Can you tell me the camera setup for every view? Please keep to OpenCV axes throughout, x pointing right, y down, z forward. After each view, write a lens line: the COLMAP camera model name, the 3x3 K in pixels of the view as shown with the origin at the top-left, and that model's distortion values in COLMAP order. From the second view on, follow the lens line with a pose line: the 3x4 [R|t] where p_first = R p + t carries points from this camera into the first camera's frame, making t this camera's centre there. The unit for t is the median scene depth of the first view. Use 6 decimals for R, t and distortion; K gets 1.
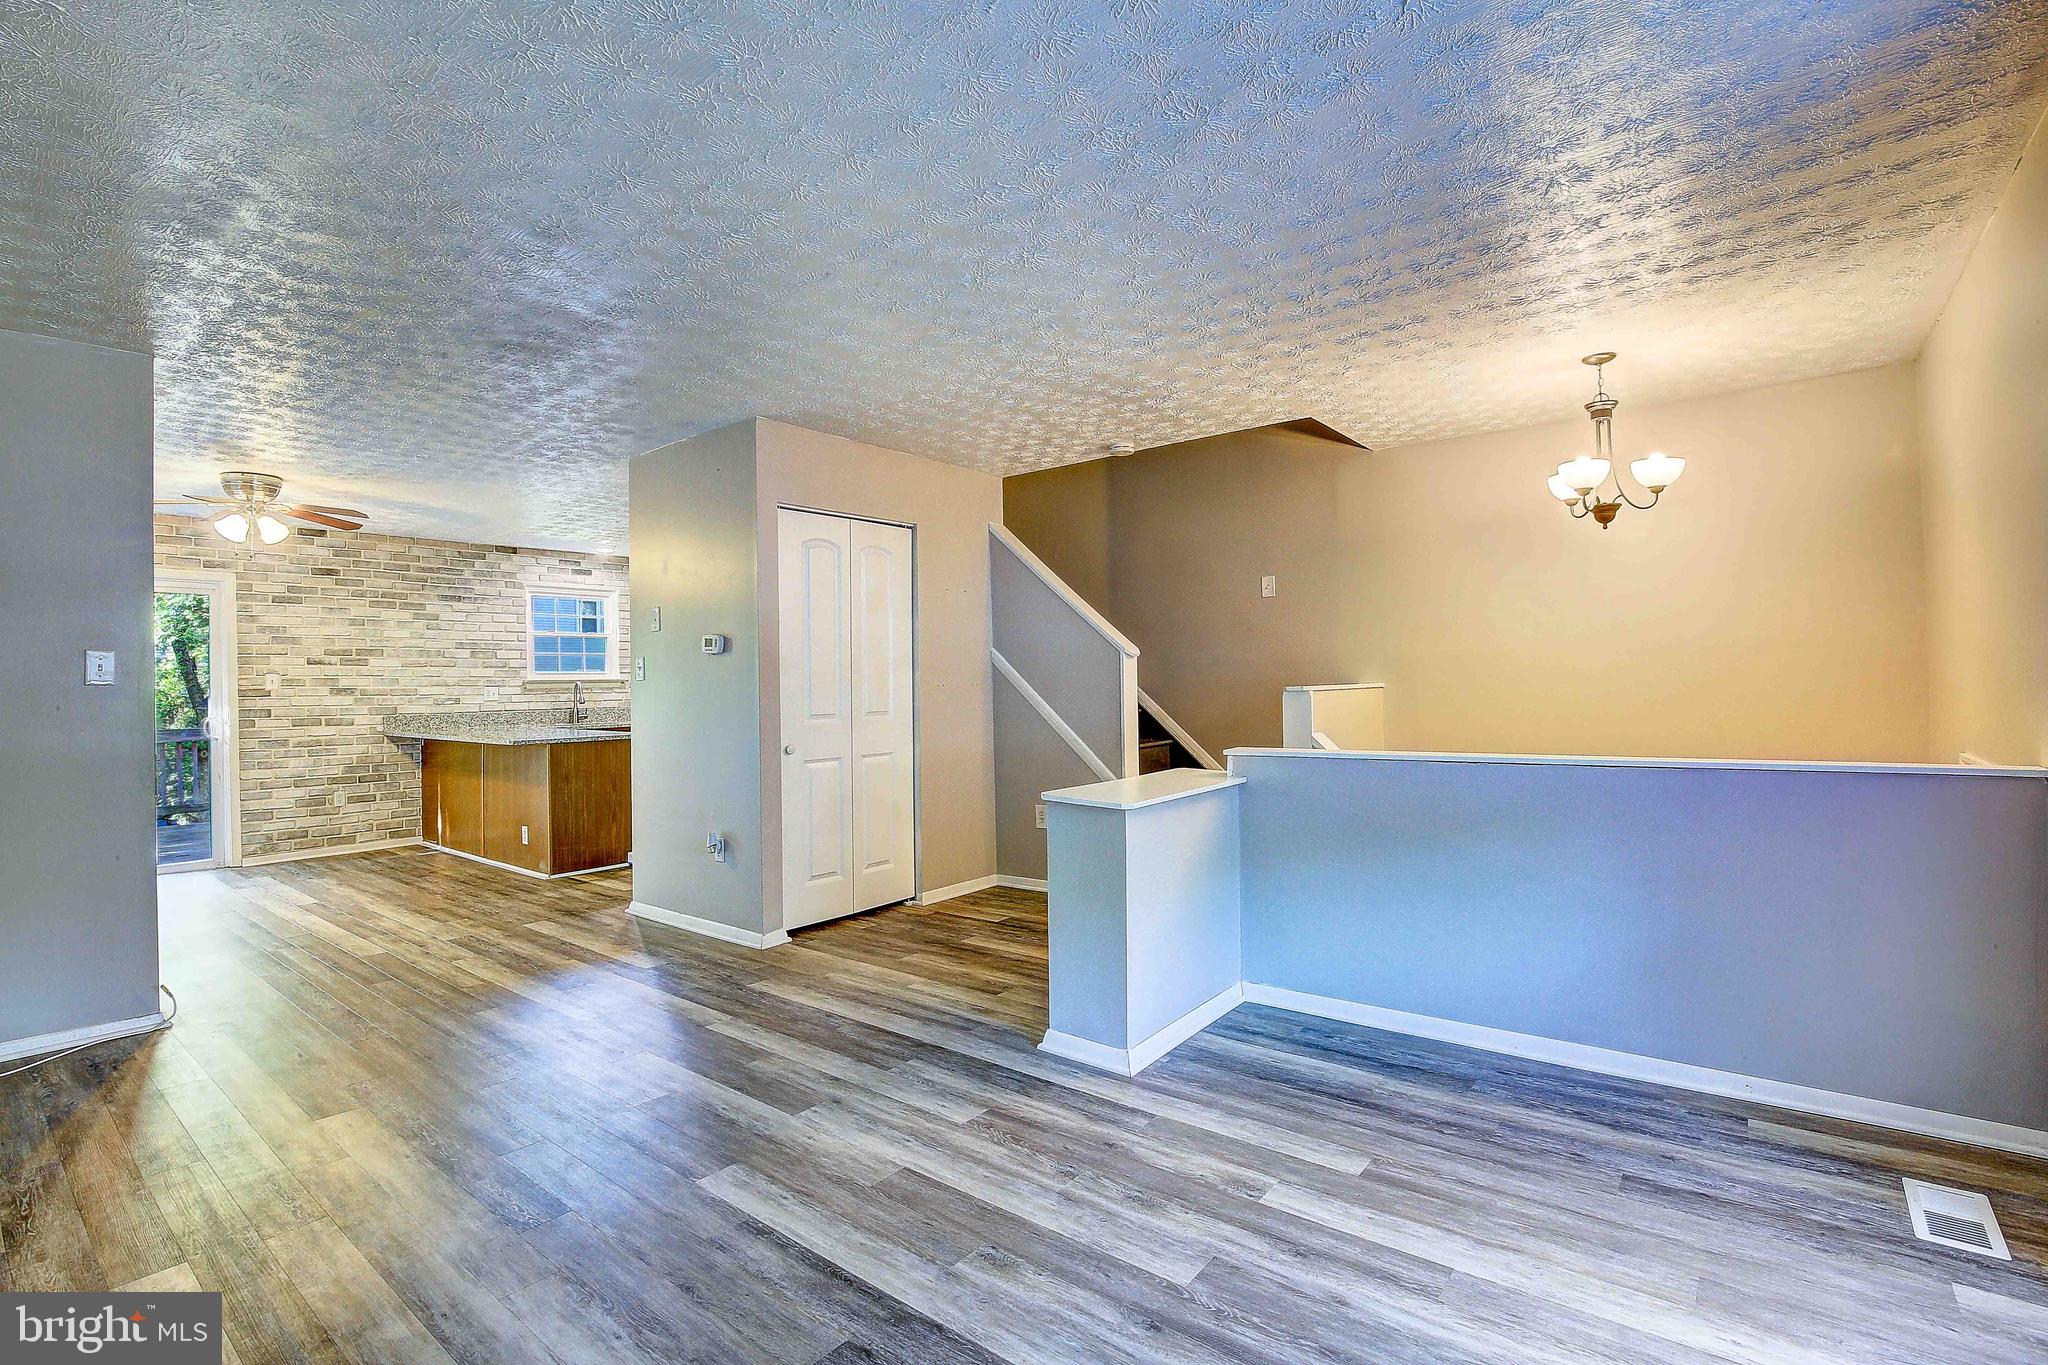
lens RADIAL K [[939.1, 0, 1004.2], [0, 939.1, 674.1], [0, 0, 1]] dist [-0.027402, 0.000024]
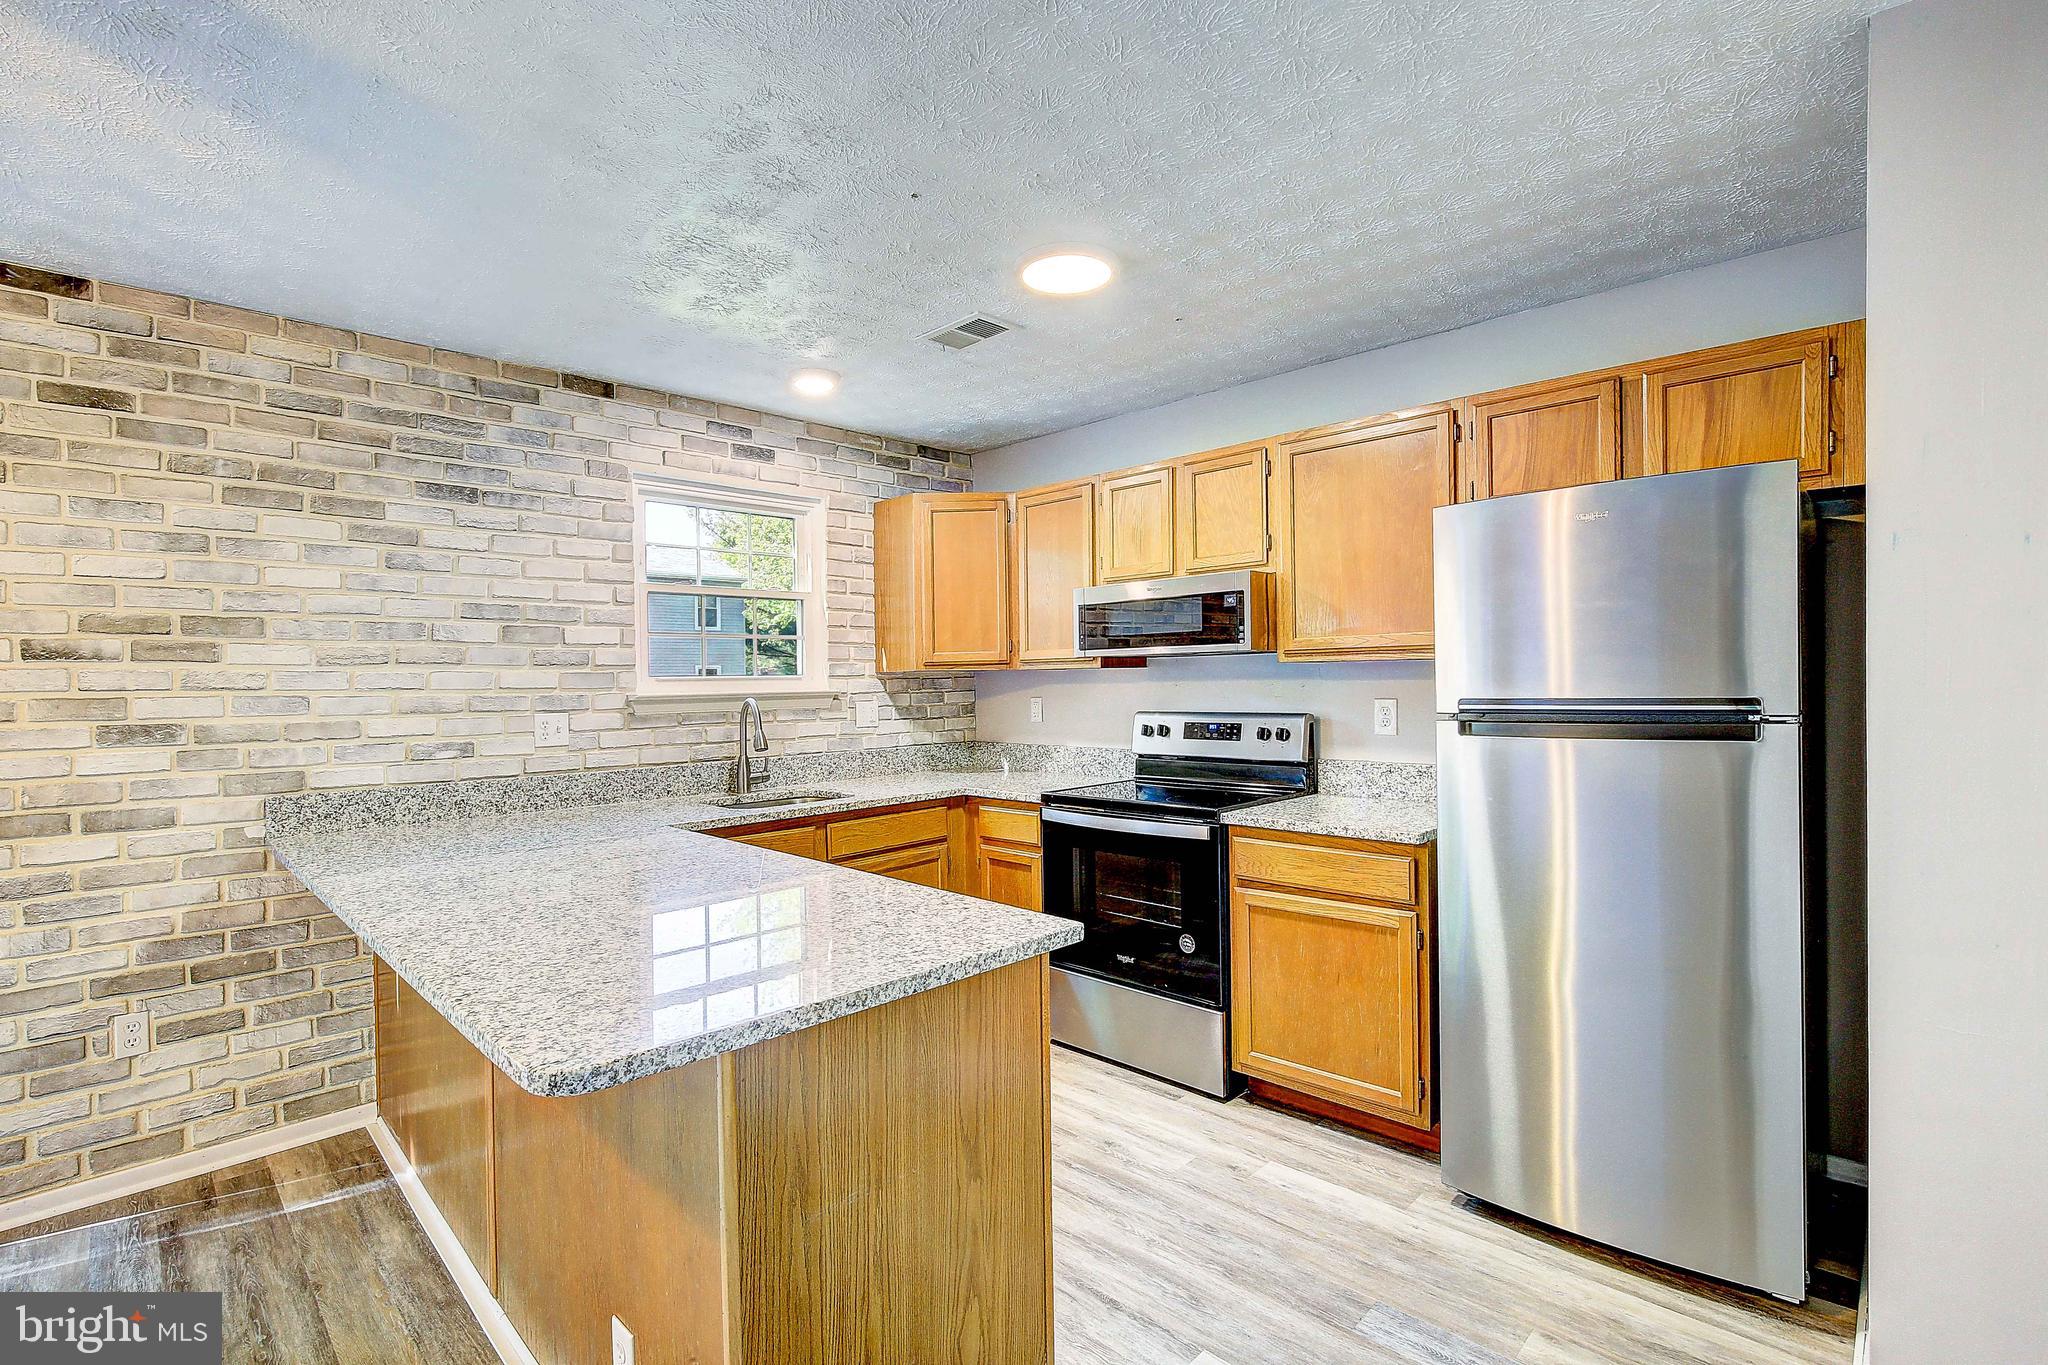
lens RADIAL K [[939.1, 0, 1013.4], [0, 939.1, 674.7], [0, 0, 1]] dist [-0.037287, 0.006798]
pose [[0.995213, 0.001196, -0.097726, -0.343061], [-0.000524, 0.999976, 0.006909, -0.006886], [0.097732, -0.006825, 0.995189, 0.680963]]
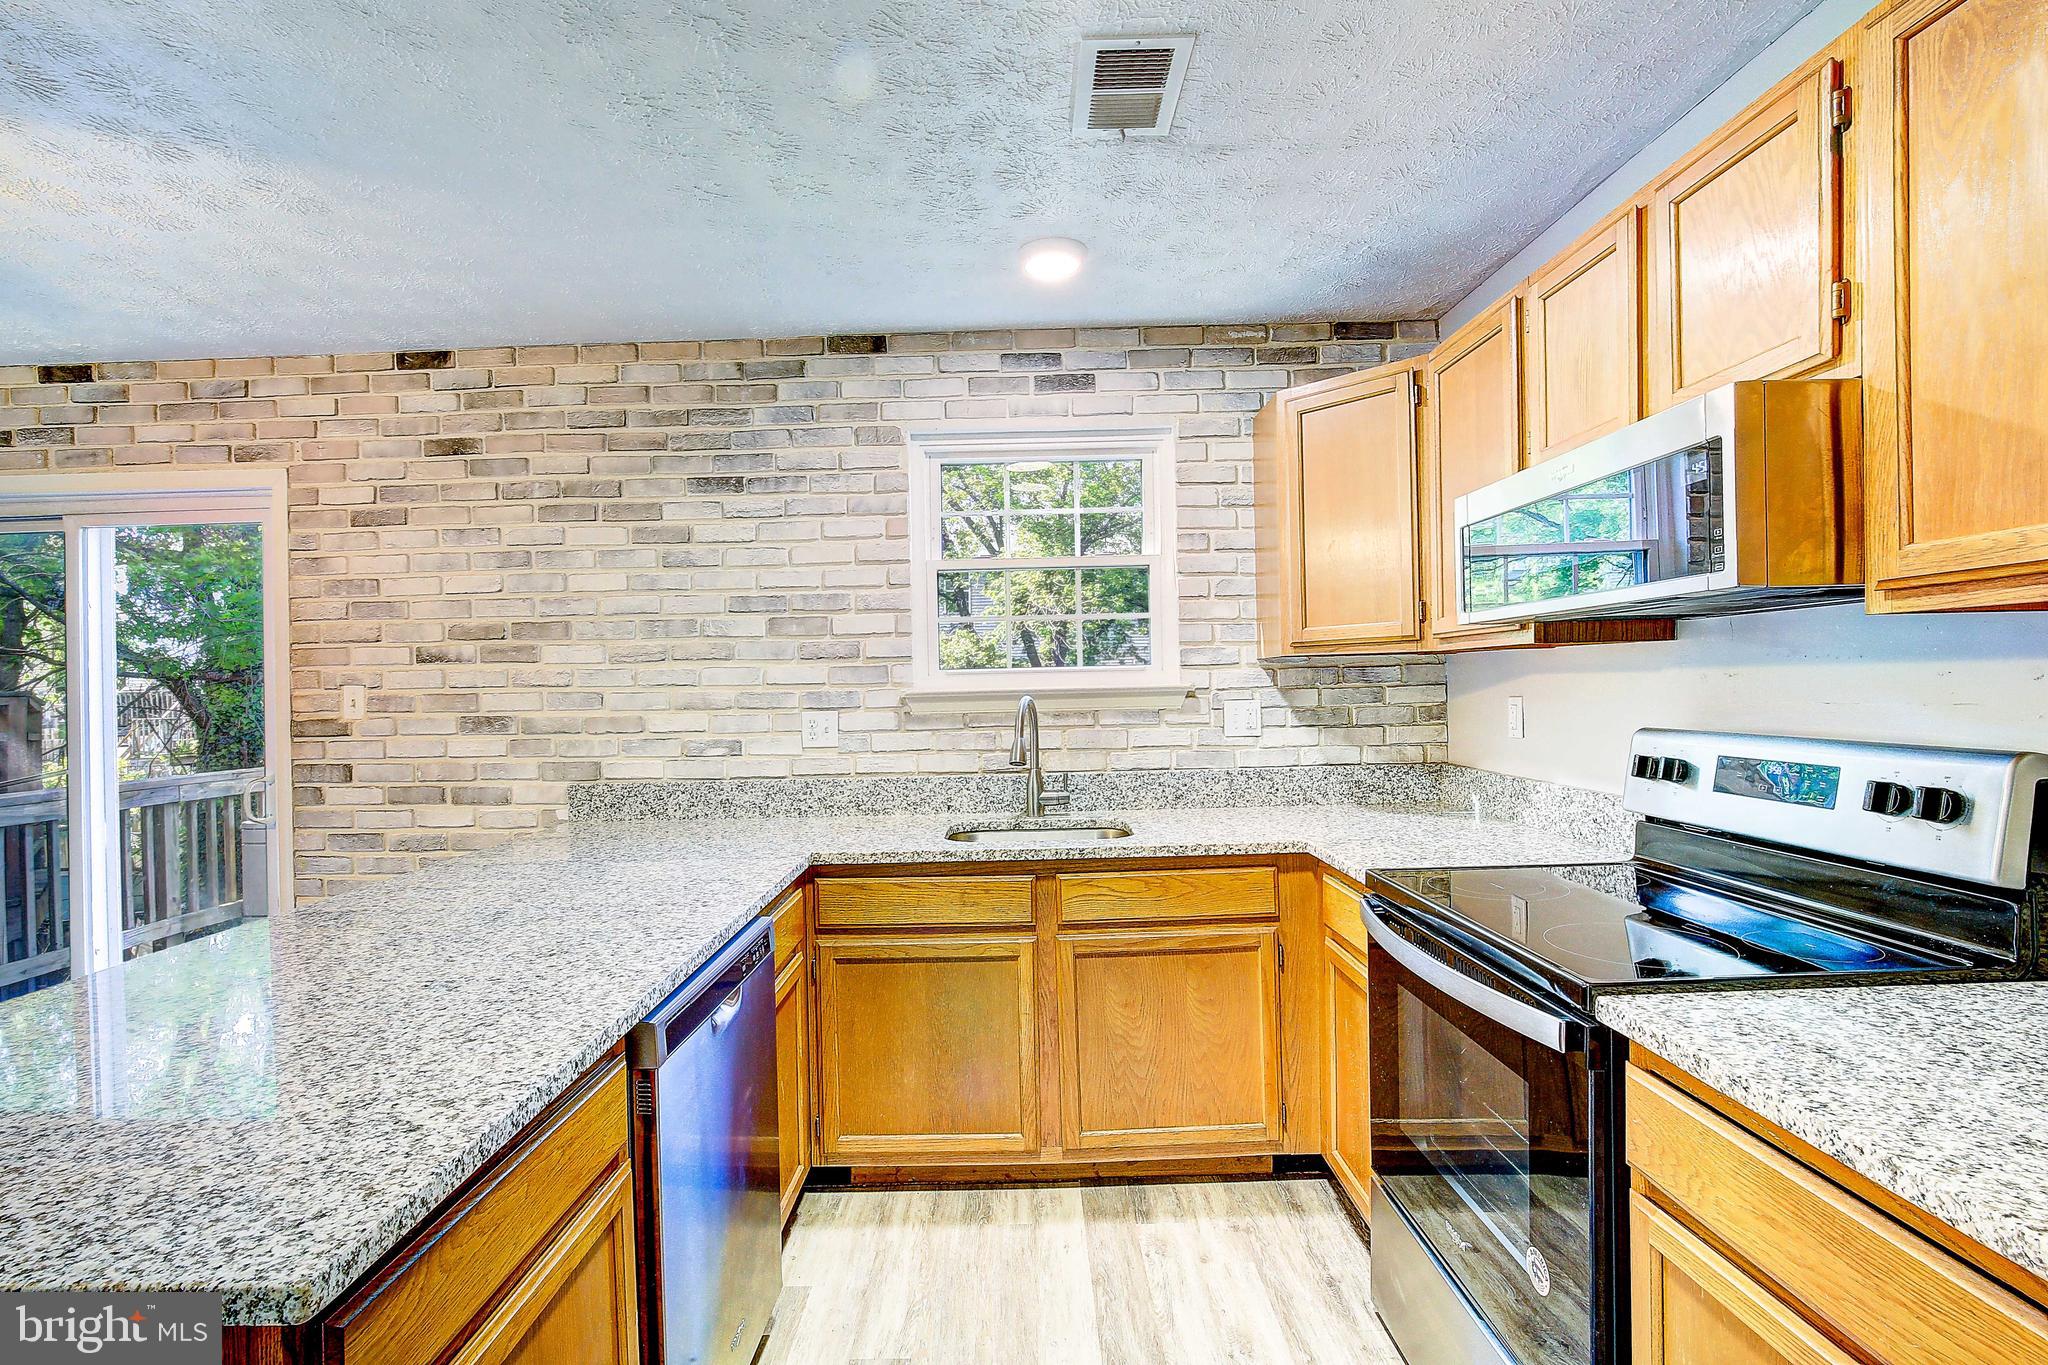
lens RADIAL K [[939.1, 0, 1013.4], [0, 939.1, 674.7], [0, 0, 1]] dist [-0.037287, 0.006798]
pose [[0.633851, -0.003509, -0.773447, -0.231749], [0.019271, 0.999751, 0.011257, -0.004108], [0.773215, -0.022041, 0.633761, 0.916121]]
